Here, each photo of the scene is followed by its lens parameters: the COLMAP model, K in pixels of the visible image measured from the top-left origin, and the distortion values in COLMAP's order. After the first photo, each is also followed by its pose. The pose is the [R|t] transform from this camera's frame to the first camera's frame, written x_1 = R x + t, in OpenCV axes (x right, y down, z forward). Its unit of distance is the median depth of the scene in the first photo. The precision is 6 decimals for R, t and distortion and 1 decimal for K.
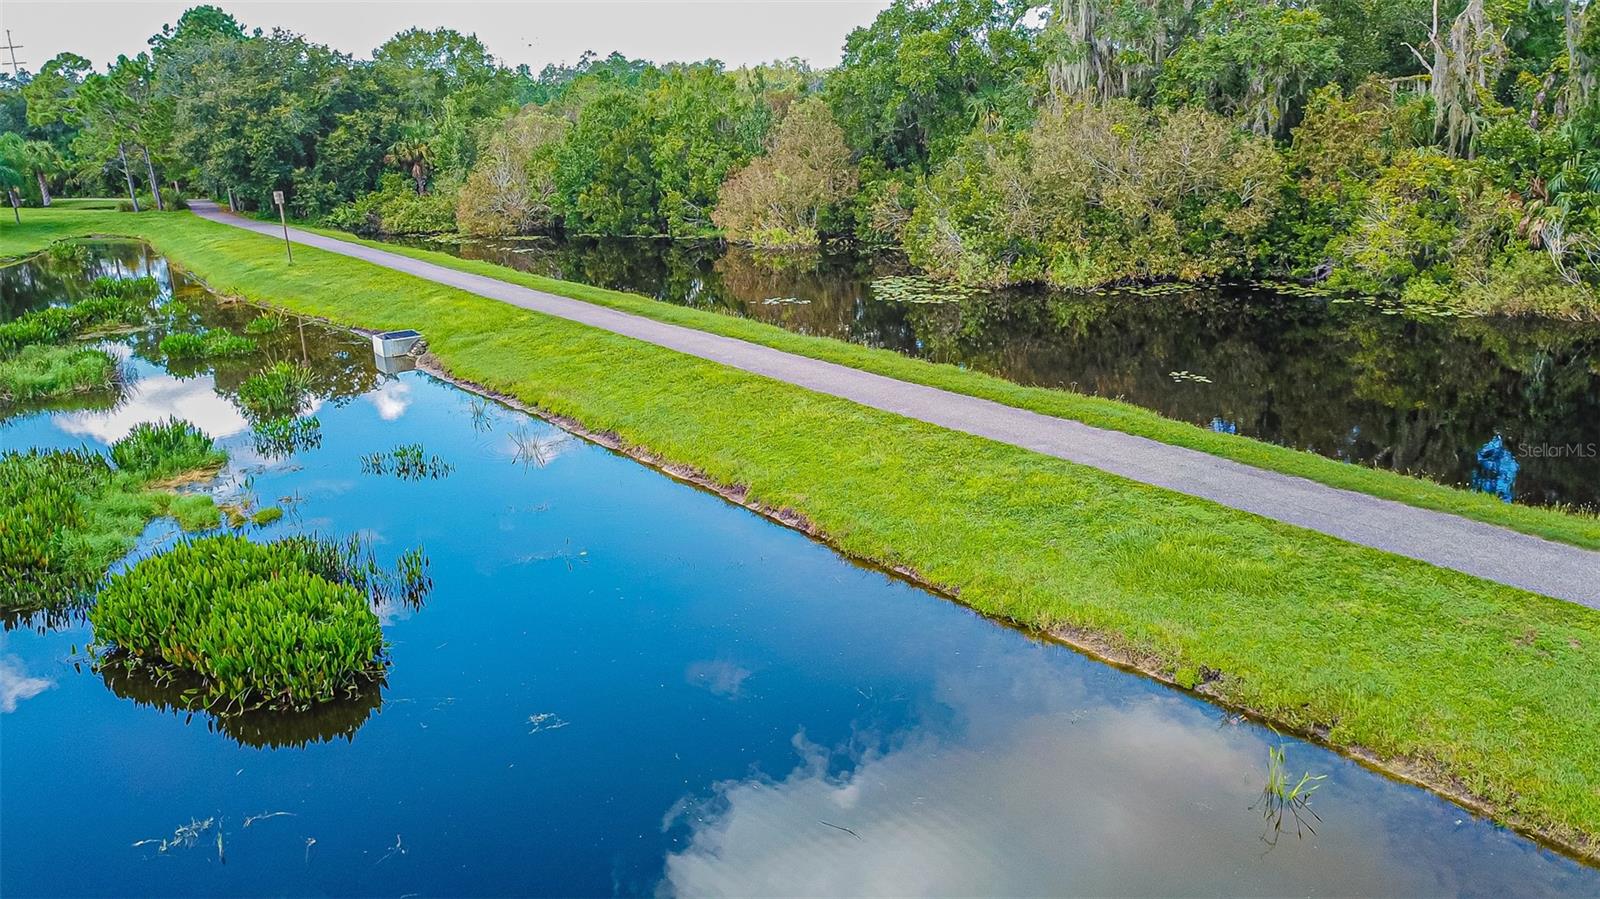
lens RADIAL K [[1223.1, 0, 793.1], [0, 1223.1, 458.7], [0, 0, 1]] dist [0.012742, 0.012709]
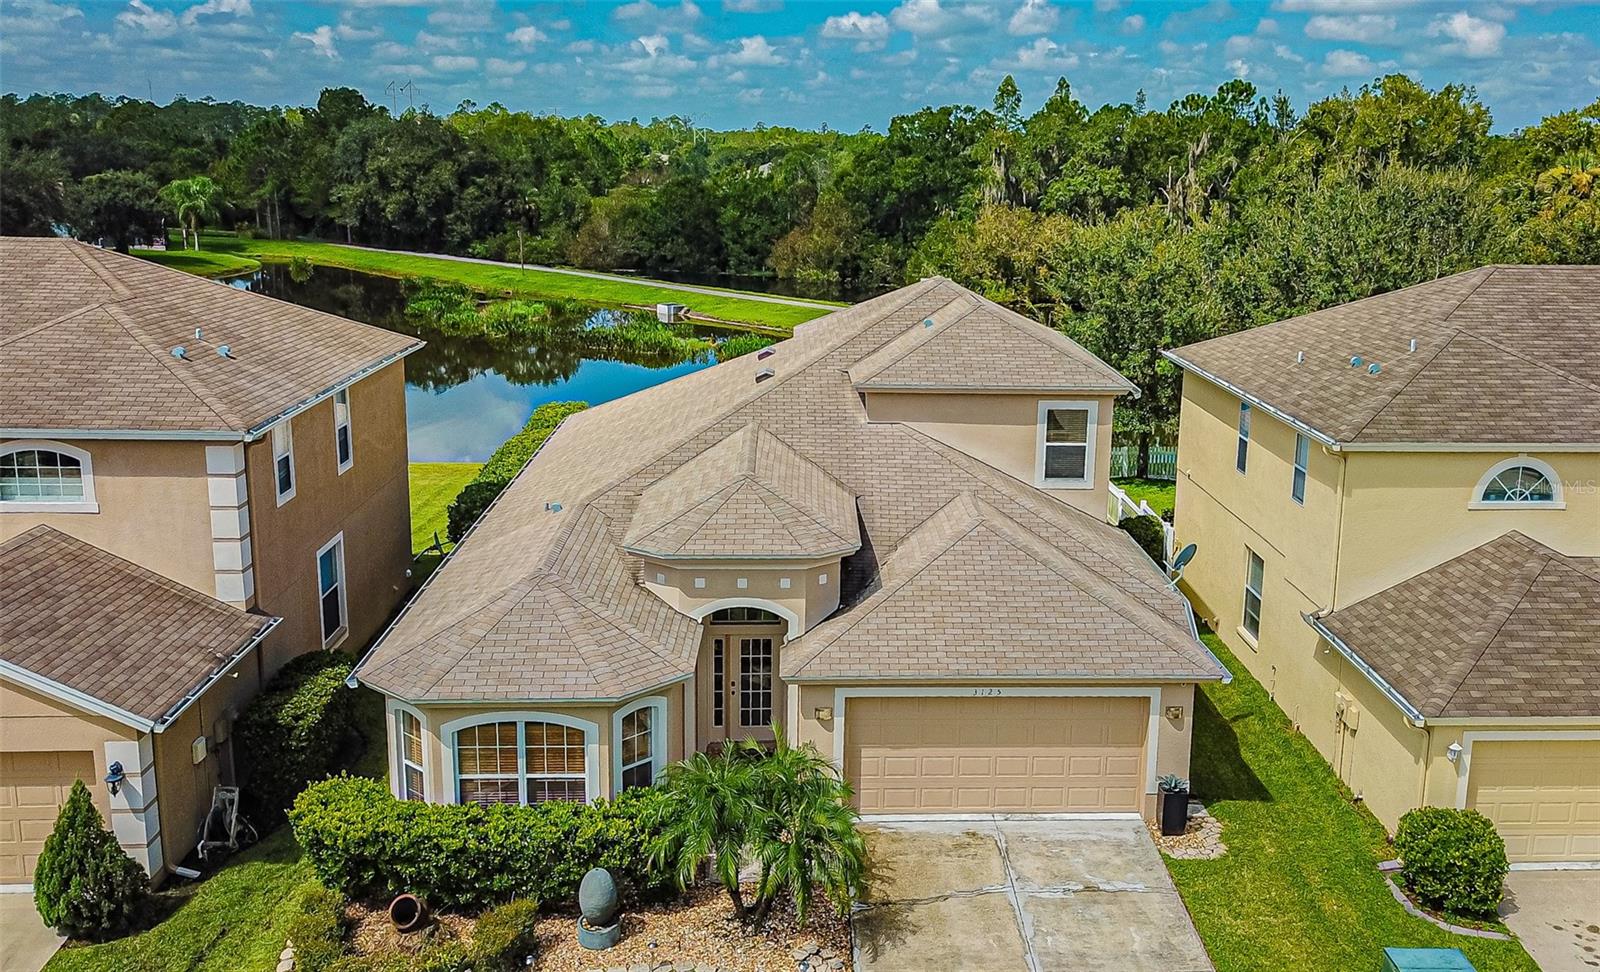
lens RADIAL K [[1472.0, 0, 901.4], [0, 1472.0, 476.8], [0, 0, 1]] dist [0.009379, 0.000715]
pose [[0.982634, 0.026716, 0.183621, -0.325545], [-0.012654, 0.996925, -0.077333, 0.303069], [-0.185122, 0.073666, 0.979951, -1.177658]]
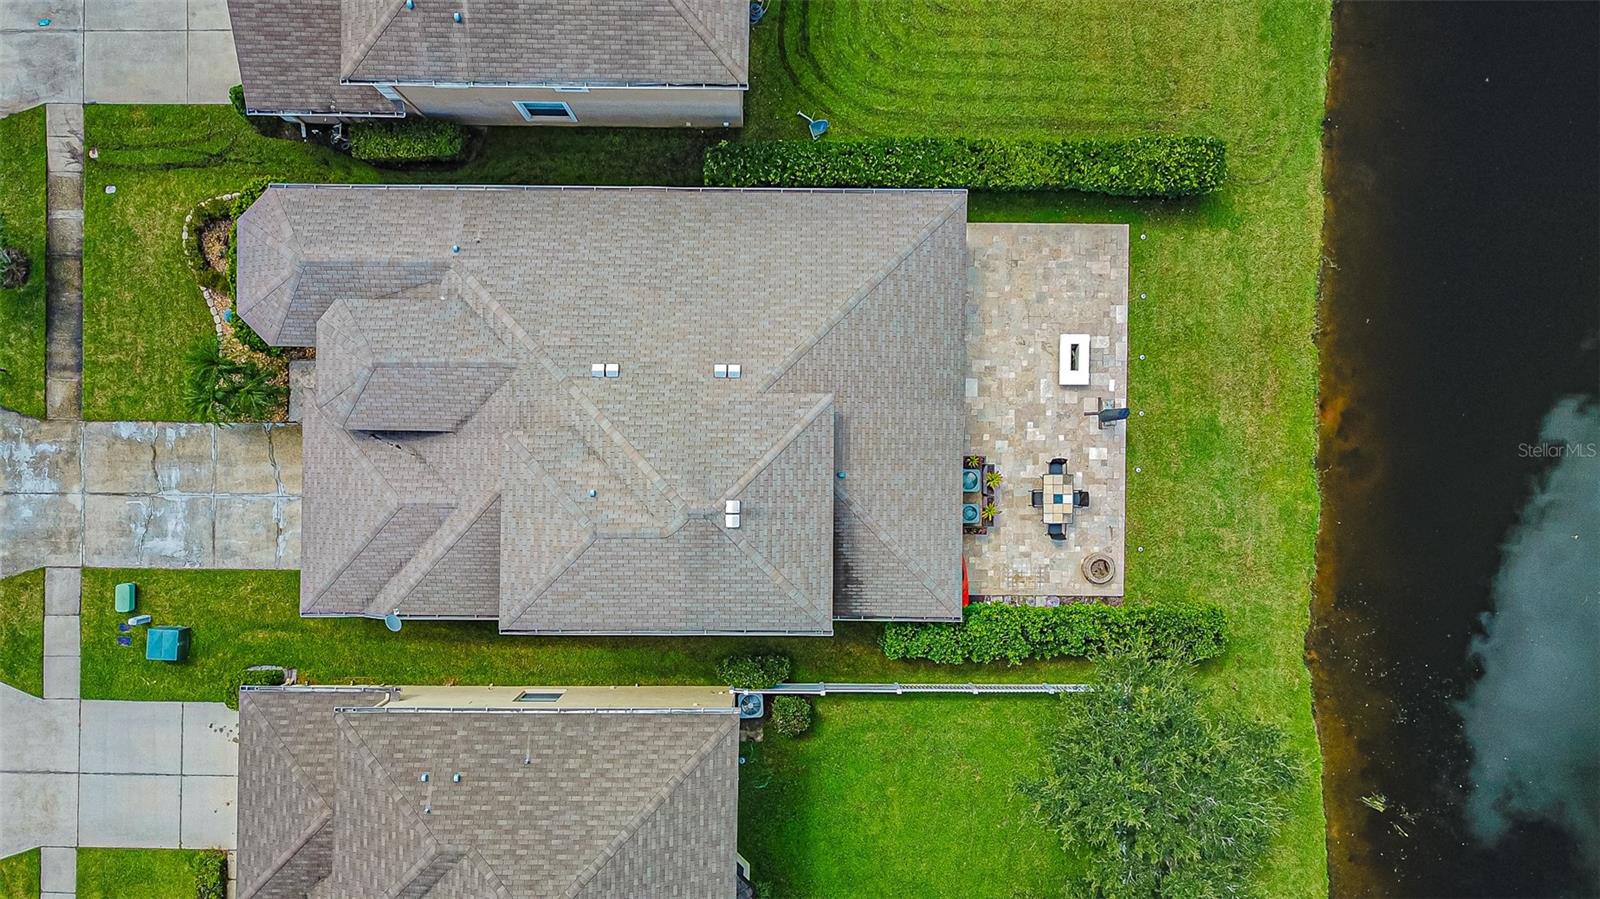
lens RADIAL K [[1223.1, 0, 793.1], [0, 1223.1, 458.7], [0, 0, 1]] dist [0.012742, 0.012709]
pose [[0.091628, 0.994691, 0.046837, -0.246275], [-0.305198, -0.016719, 0.952142, -0.440741], [0.947871, -0.101537, 0.302045, -0.699177]]
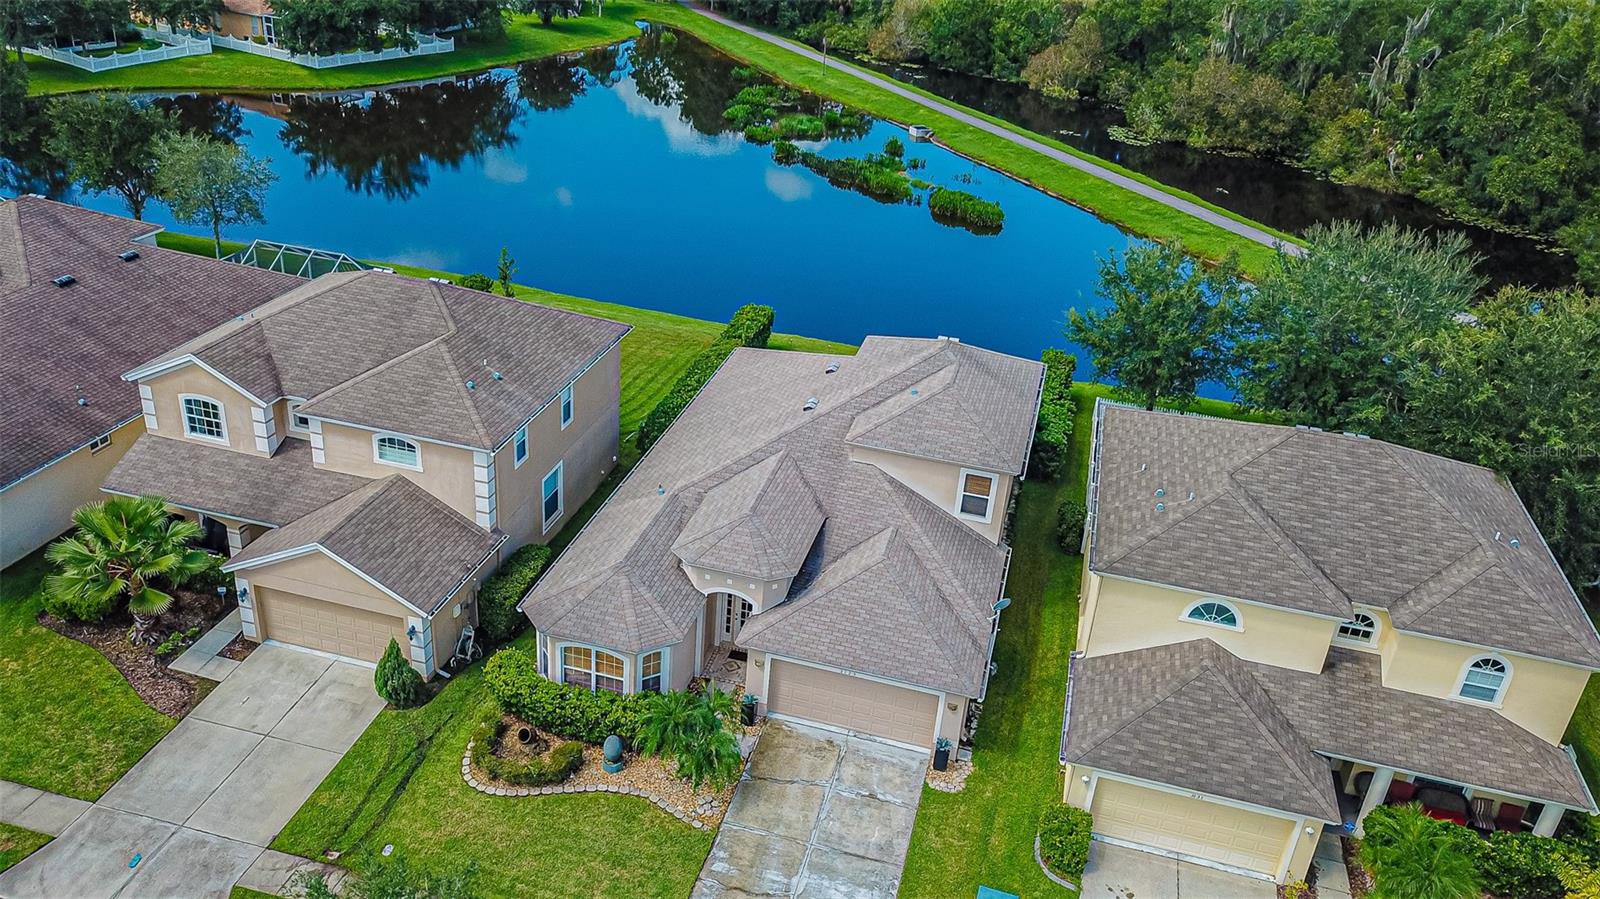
lens RADIAL K [[1223.1, 0, 793.1], [0, 1223.1, 458.7], [0, 0, 1]] dist [0.012742, 0.012709]
pose [[0.981330, 0.173516, -0.082967, -0.212443], [-0.155444, 0.969565, 0.189157, 0.104429], [0.113263, -0.172728, 0.978436, -1.366721]]
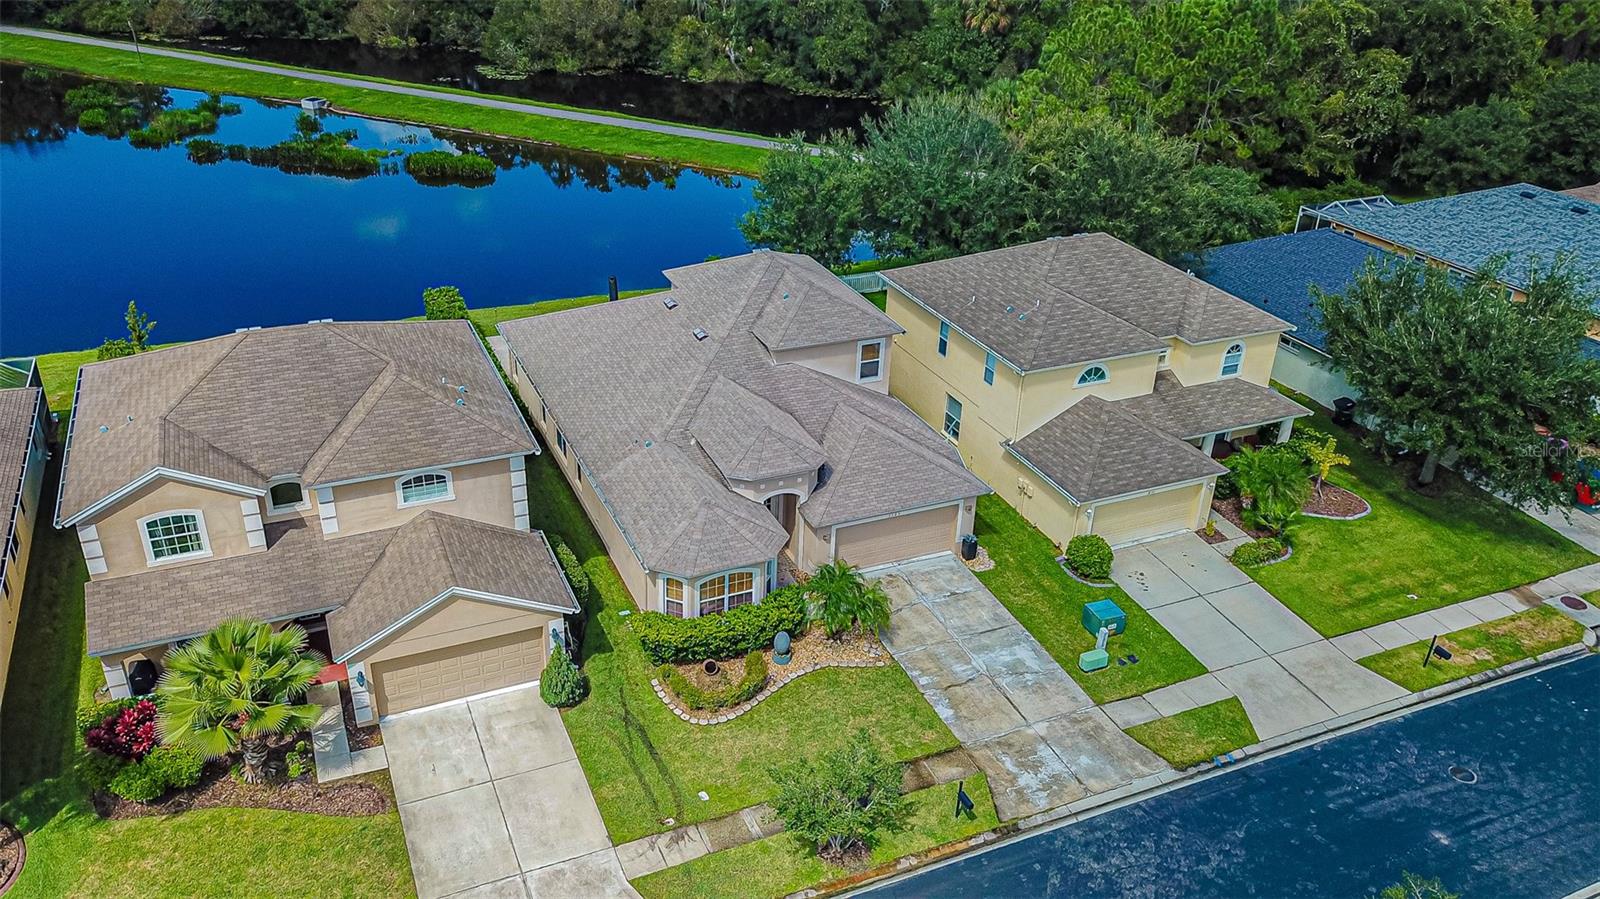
lens RADIAL K [[1227.1, 0, 790.2], [0, 1227.1, 442.8], [0, 0, 1]] dist [0.033086, 0.000196]
pose [[0.866700, -0.164136, 0.471052, -0.647047], [0.075850, 0.976698, 0.200767, 0.120786], [-0.493028, -0.138276, 0.858954, -1.396866]]
